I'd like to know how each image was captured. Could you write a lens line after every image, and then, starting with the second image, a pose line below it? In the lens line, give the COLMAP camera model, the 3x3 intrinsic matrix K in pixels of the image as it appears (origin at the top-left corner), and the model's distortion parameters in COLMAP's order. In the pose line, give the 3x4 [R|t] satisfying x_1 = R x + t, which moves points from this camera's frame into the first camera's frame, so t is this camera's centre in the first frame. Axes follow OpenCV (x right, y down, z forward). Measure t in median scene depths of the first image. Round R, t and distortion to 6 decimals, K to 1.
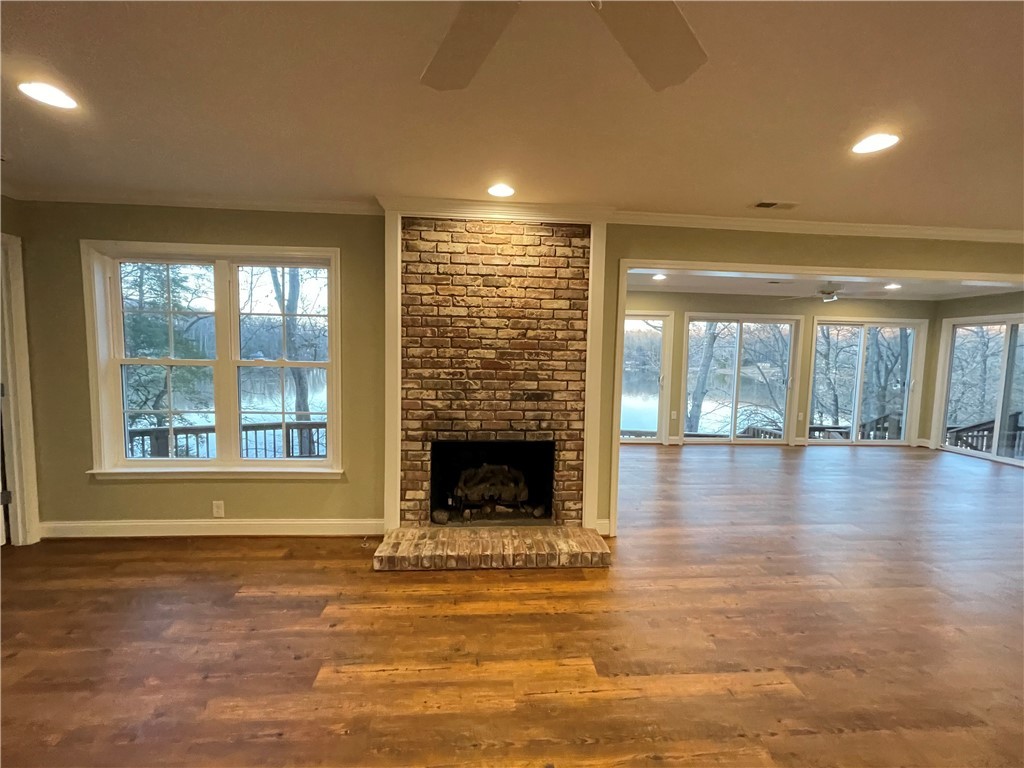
lens RADIAL K [[413.0, 0, 506.3], [0, 413.0, 382.6], [0, 0, 1]] dist [-0.001415, 0.000111]
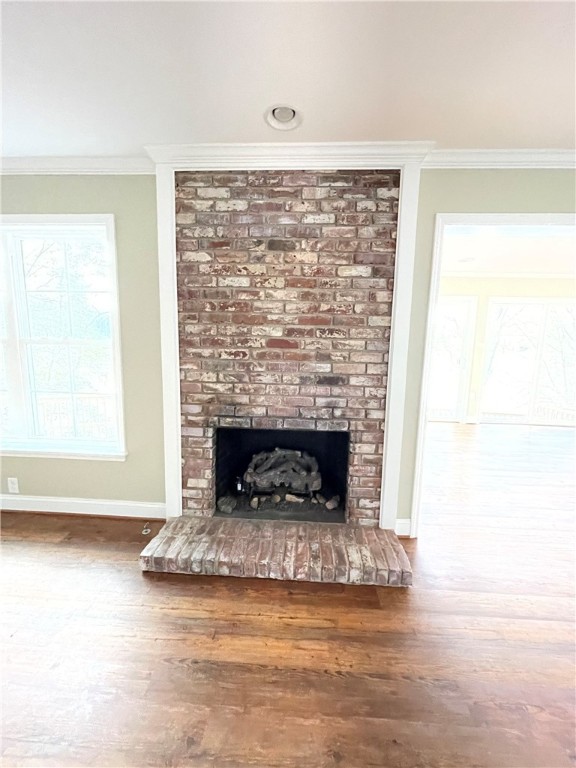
lens RADIAL K [[309.8, 0, 285.9], [0, 309.8, 384.0], [0, 0, 1]] dist [-0.001415, 0.000111]
pose [[0.991752, 0.018685, -0.126801, 0.065593], [-0.009478, 0.997299, 0.072829, -0.006215], [0.127819, -0.071027, 0.989251, 0.346097]]
